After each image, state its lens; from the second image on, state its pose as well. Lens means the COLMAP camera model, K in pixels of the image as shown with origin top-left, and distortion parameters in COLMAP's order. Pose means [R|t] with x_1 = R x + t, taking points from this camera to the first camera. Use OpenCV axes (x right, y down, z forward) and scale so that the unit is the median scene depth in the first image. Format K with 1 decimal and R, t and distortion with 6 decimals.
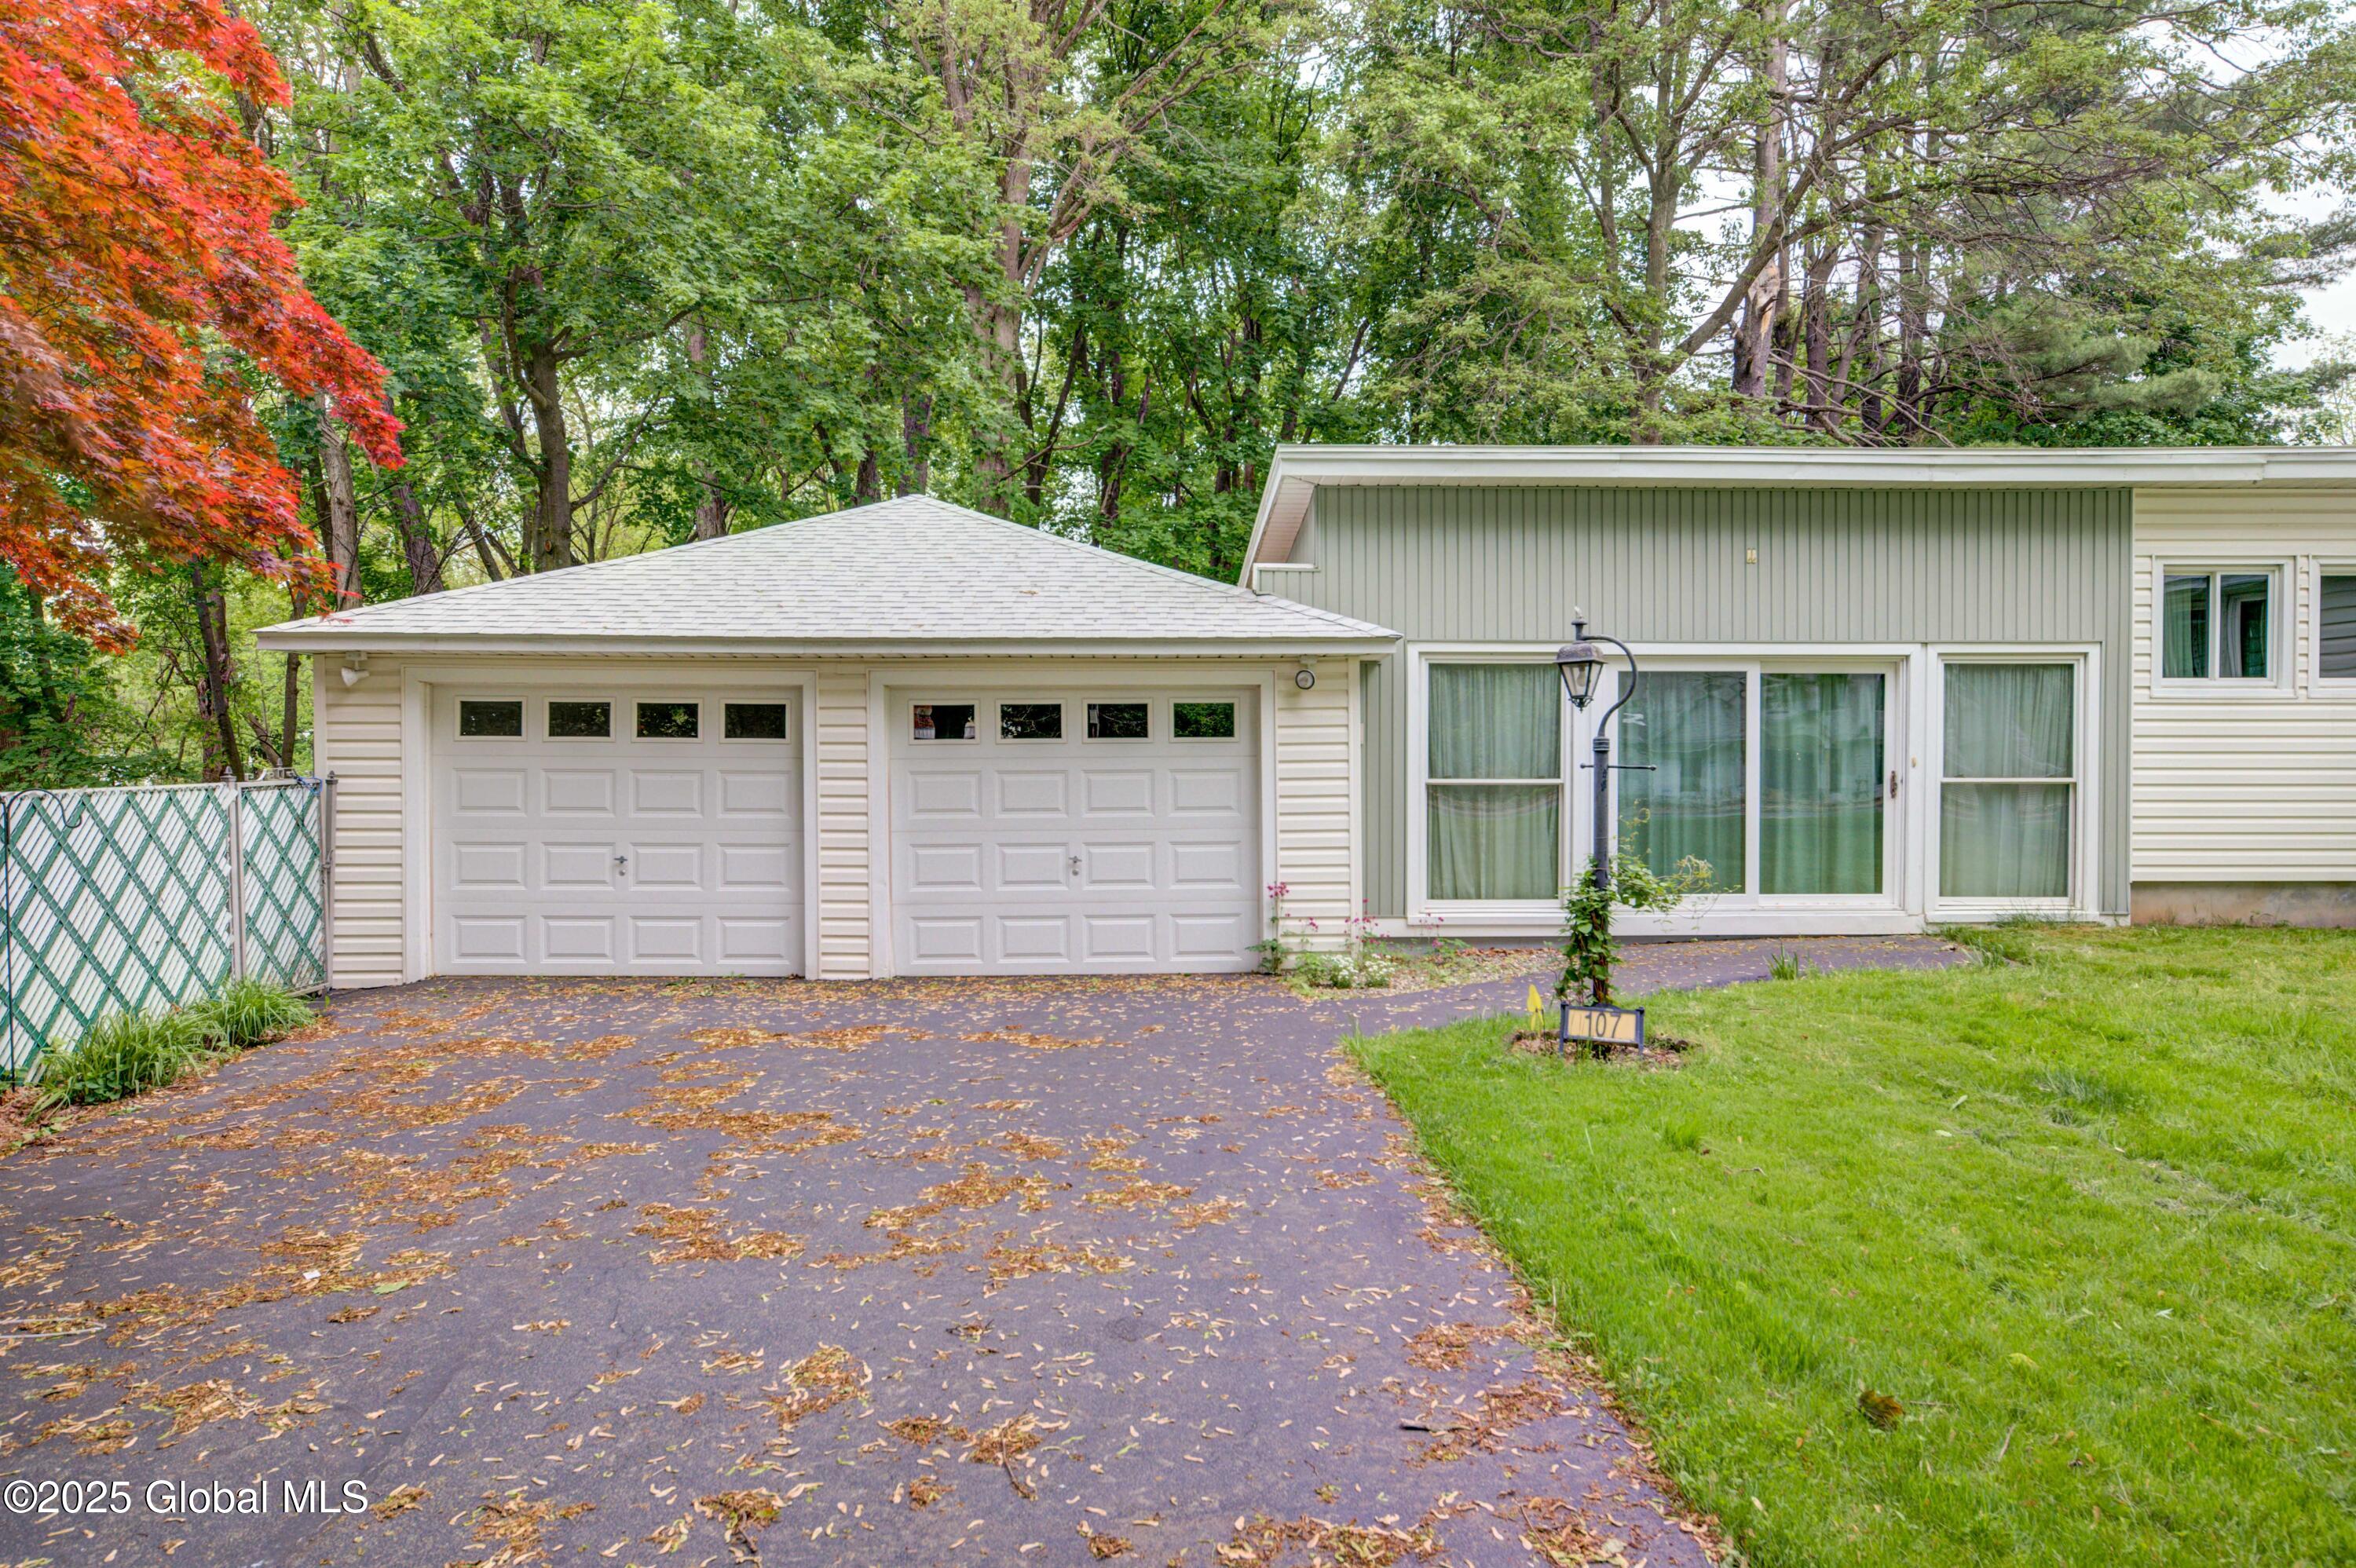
lens RADIAL K [[1539.1, 0, 1187.2], [0, 1539.1, 780.0], [0, 0, 1]] dist [0.016883, -0.003307]
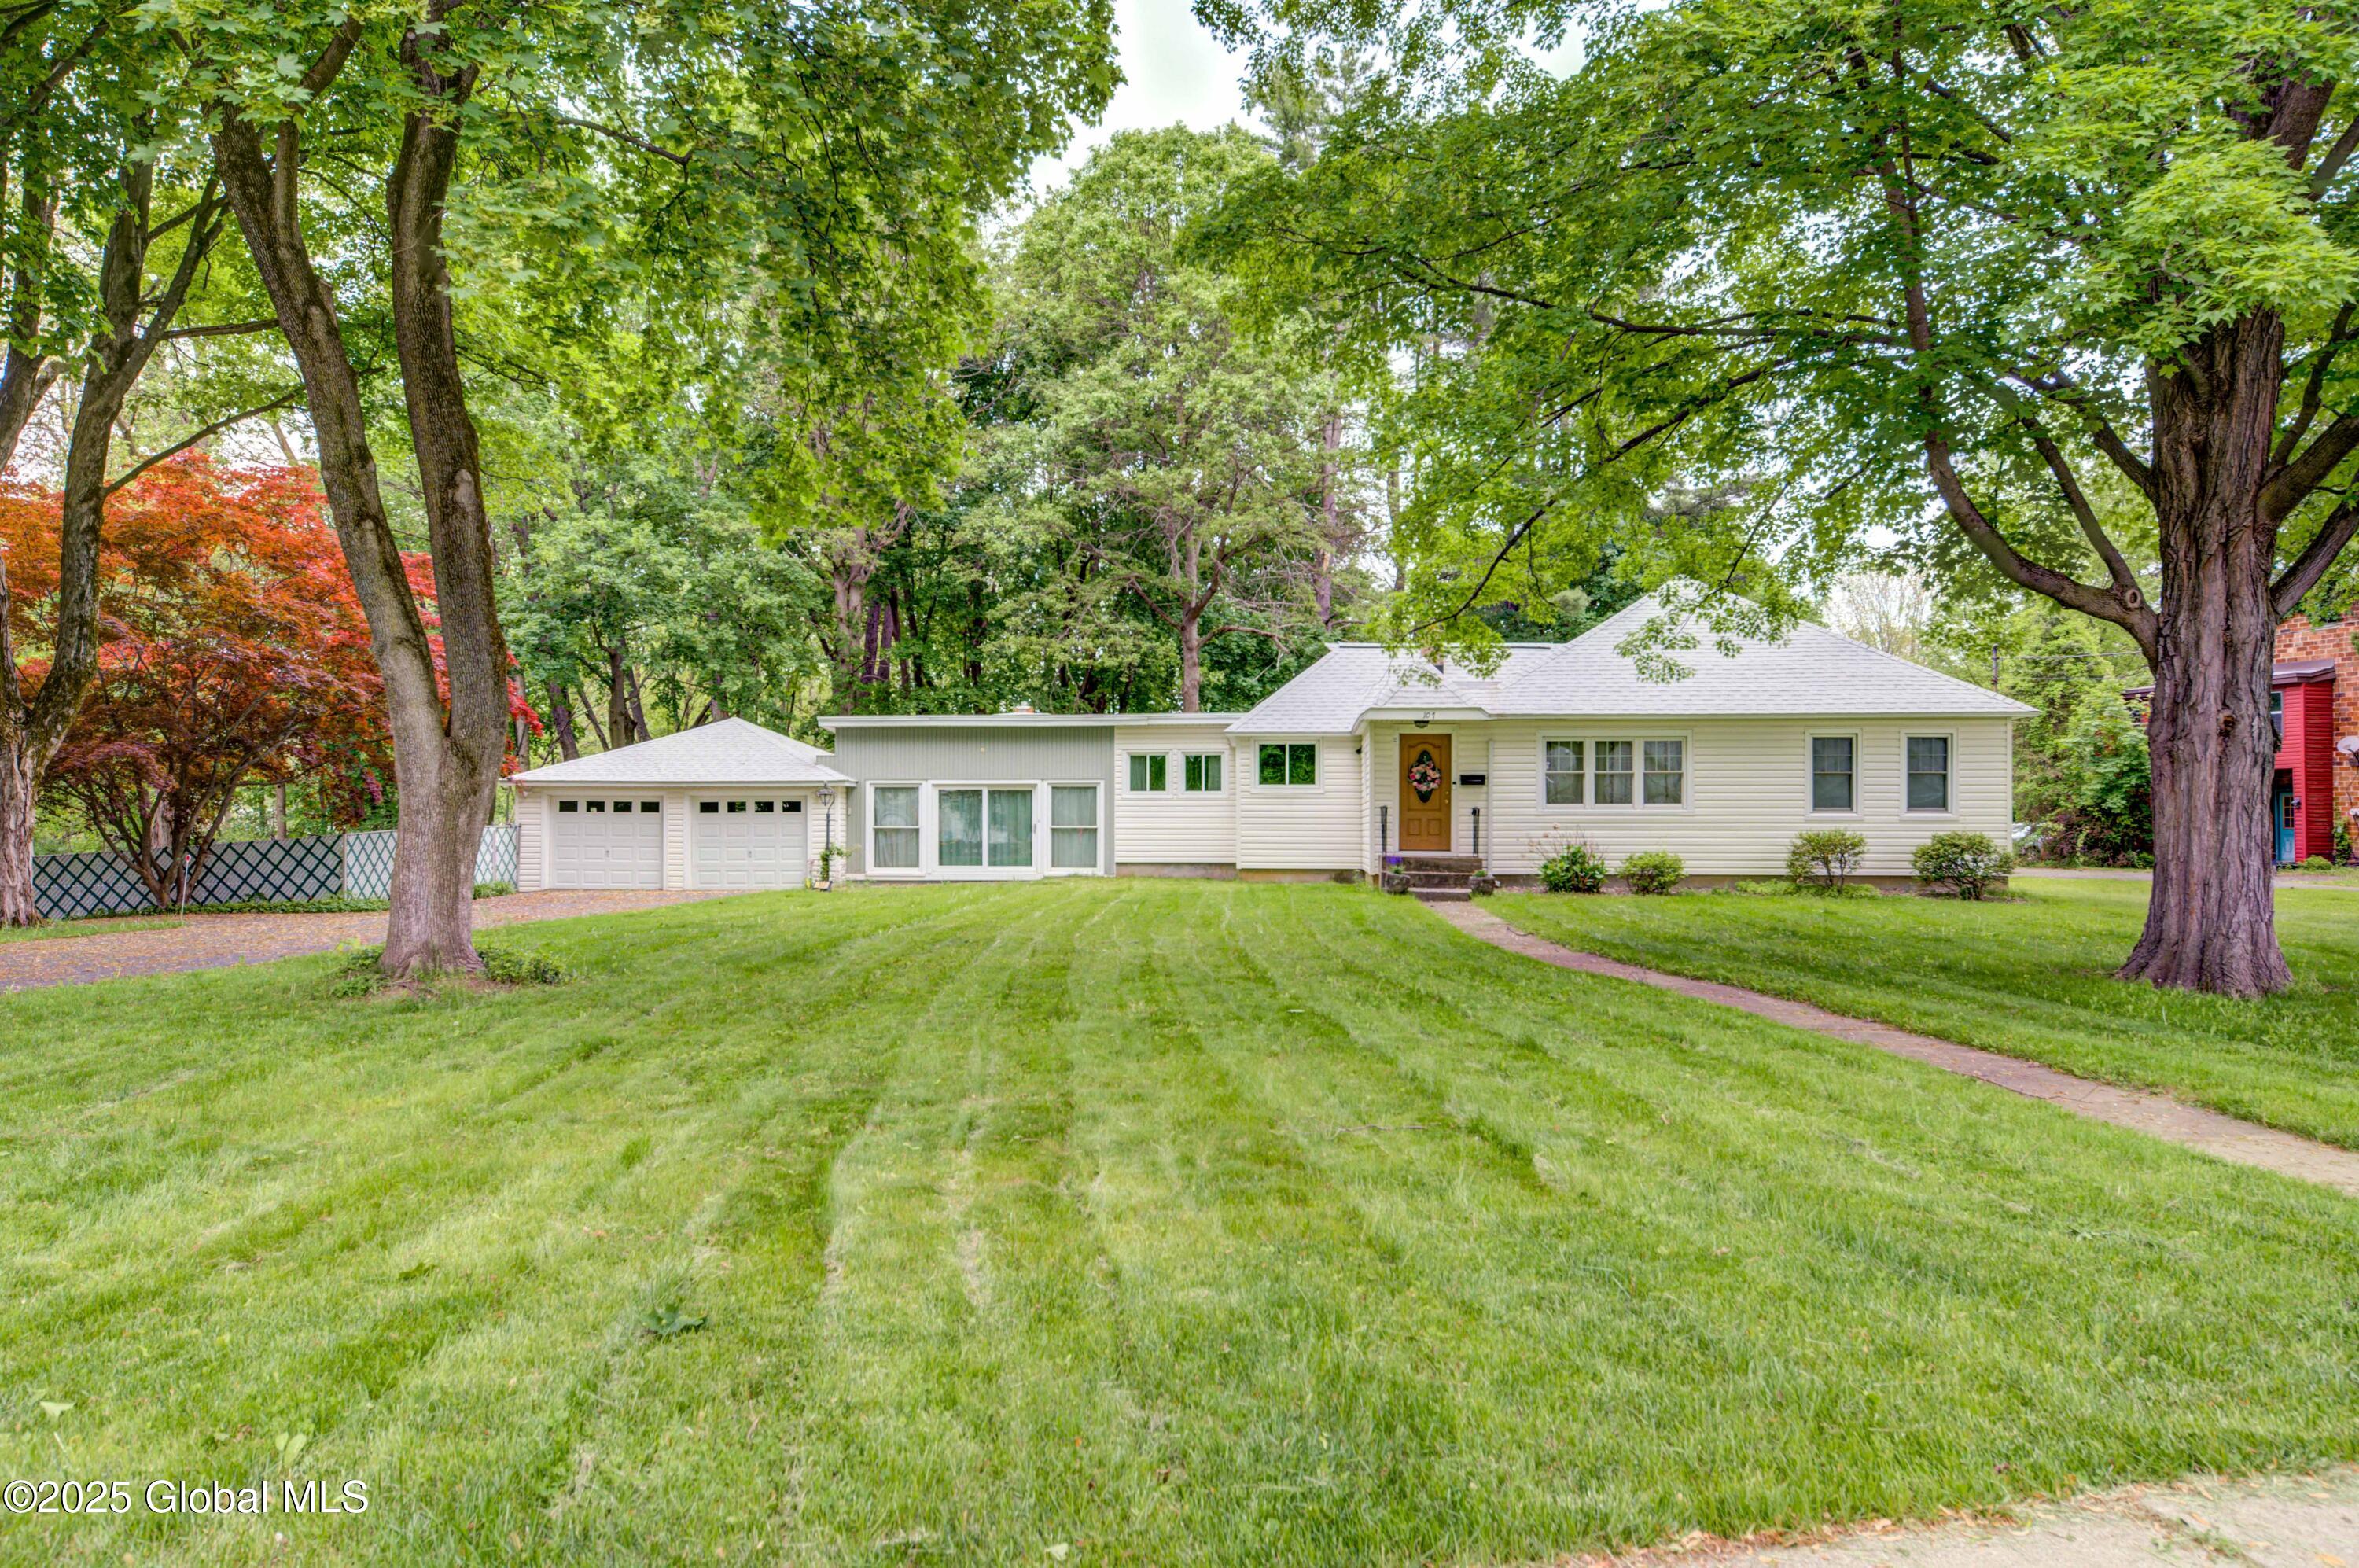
lens RADIAL K [[1541.2, 0, 1171.4], [0, 1541.2, 802.1], [0, 0, 1]] dist [0.016883, -0.003307]
pose [[0.994962, -0.001097, -0.100245, 1.005901], [-0.002028, 0.999515, -0.031064, 0.043113], [0.100231, 0.031111, 0.994478, -1.857354]]
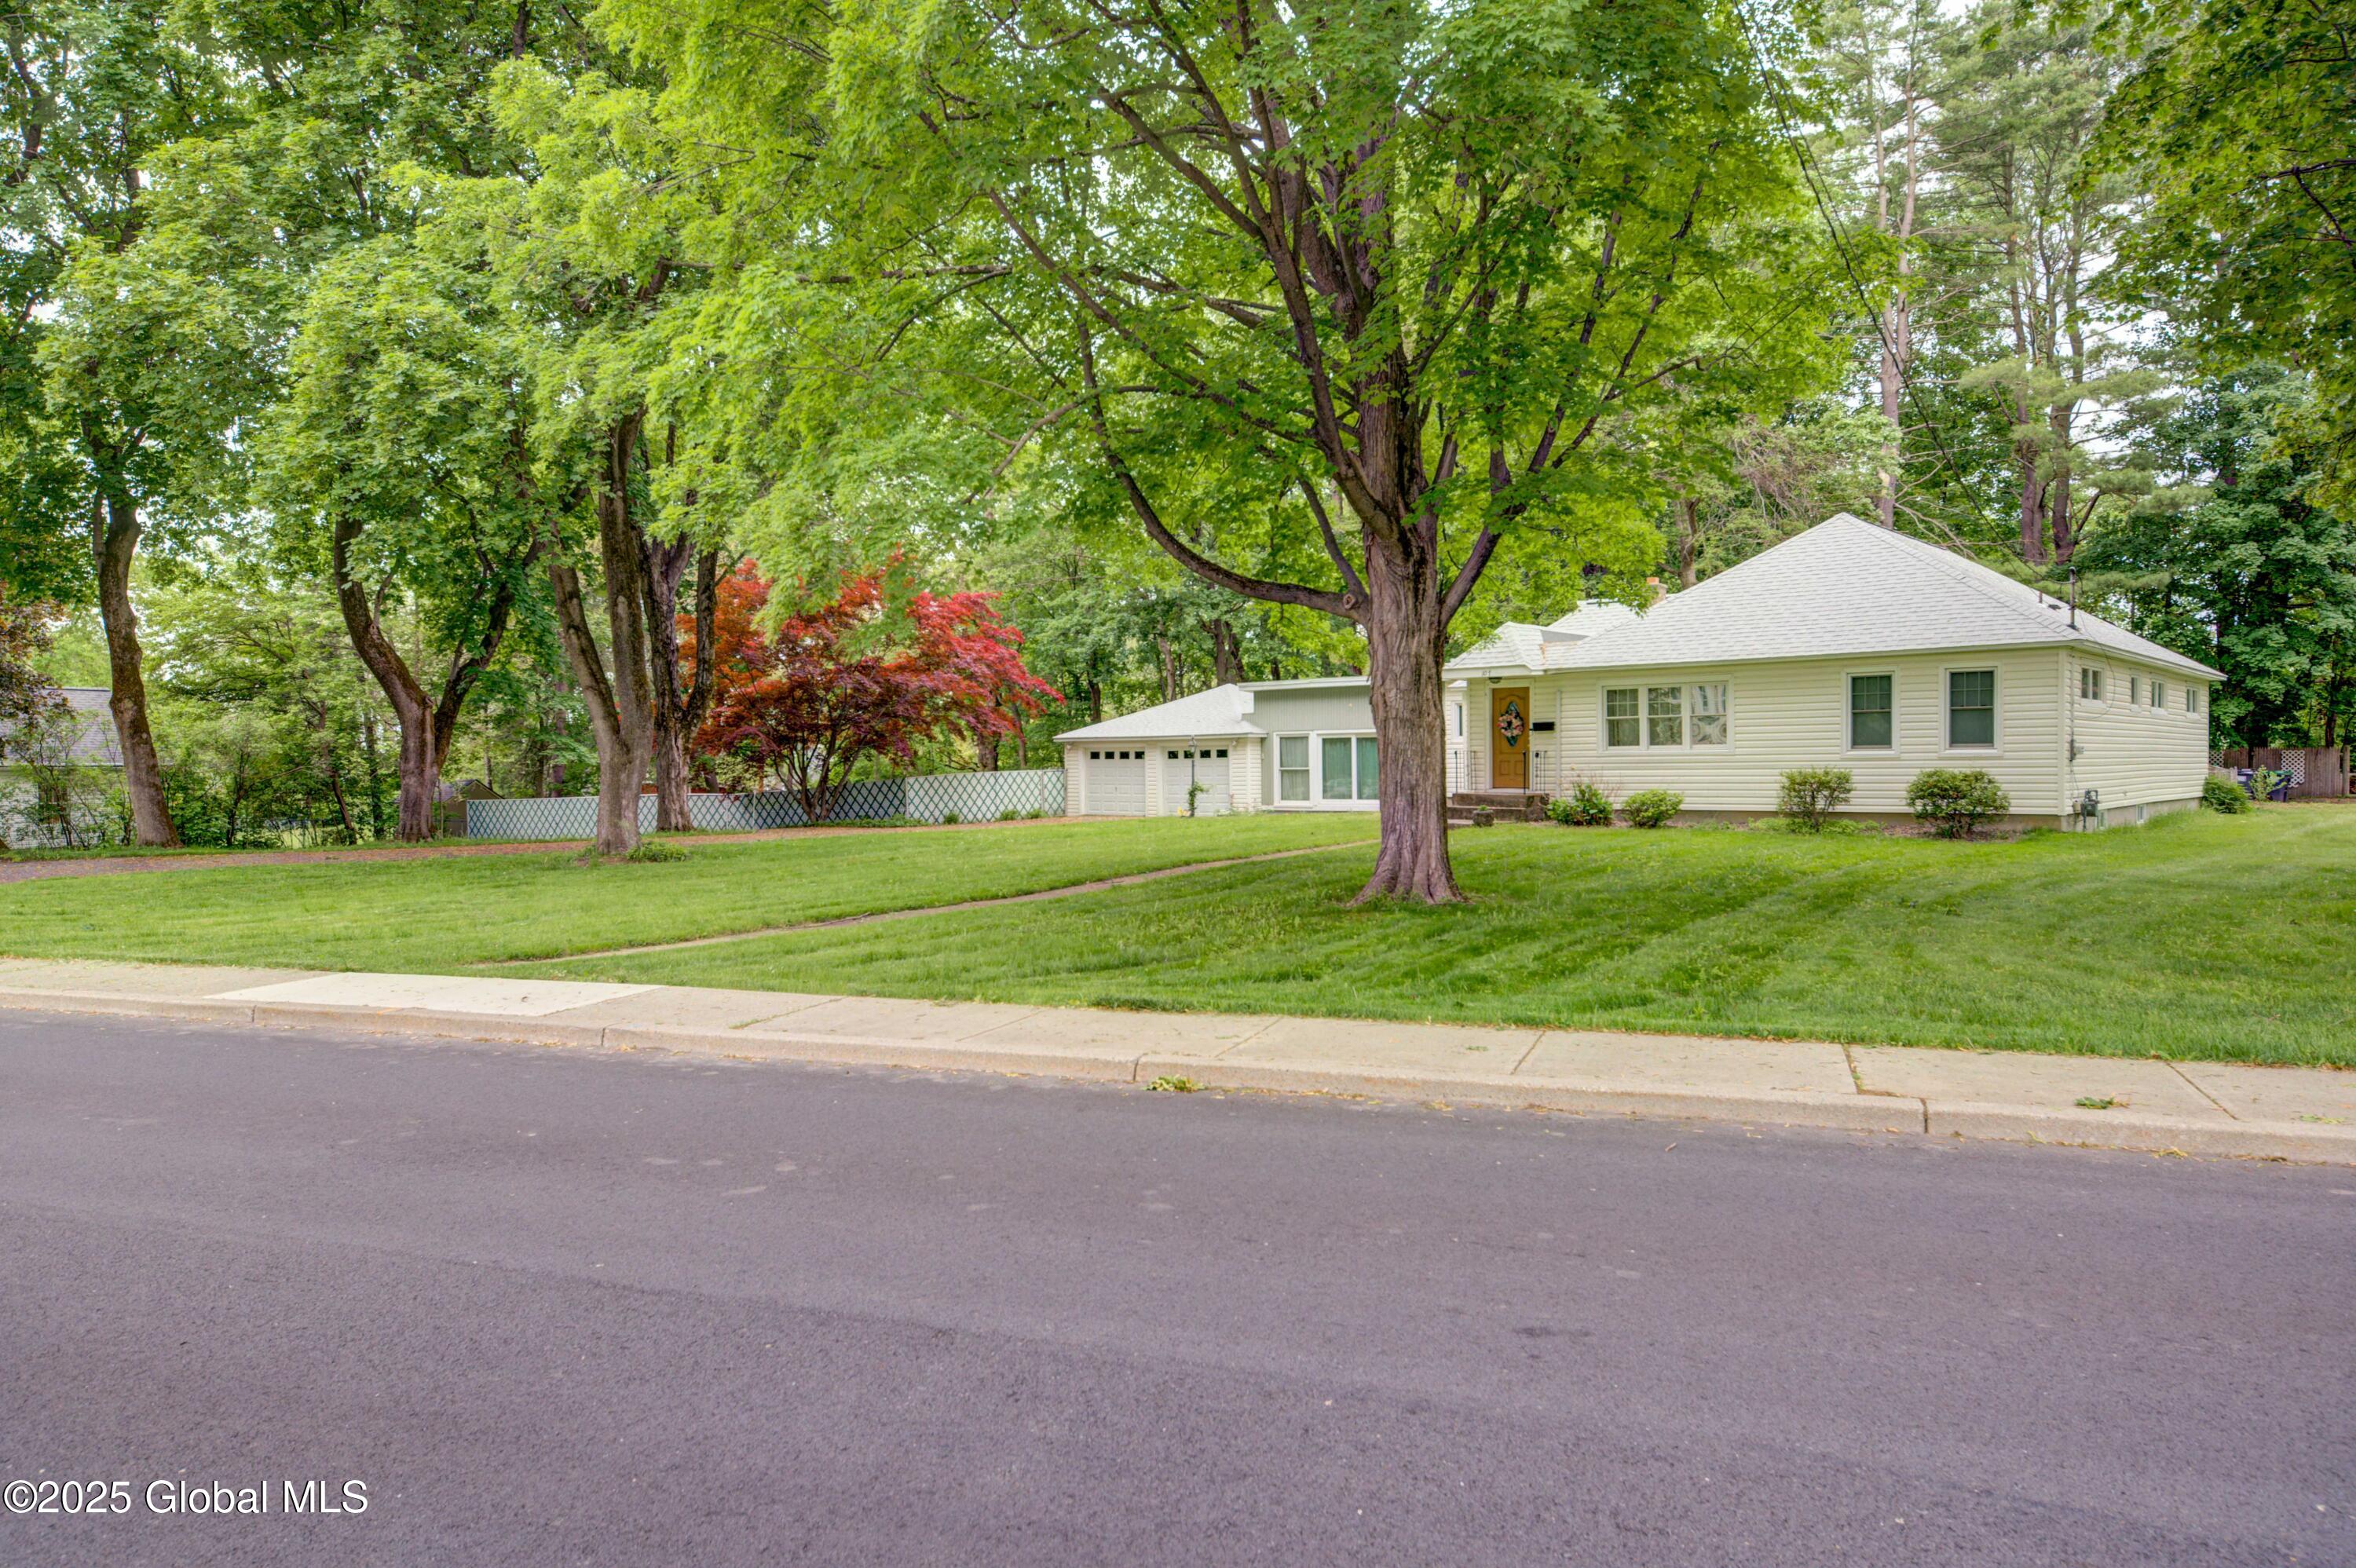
lens RADIAL K [[1539.1, 0, 1178.3], [0, 1539.1, 778.3], [0, 0, 1]] dist [0.016883, -0.003307]
pose [[0.733333, -0.002712, -0.679864, 2.477650], [0.001463, 0.999996, -0.002412, 0.032279], [0.679868, 0.000775, 0.733334, -1.874685]]
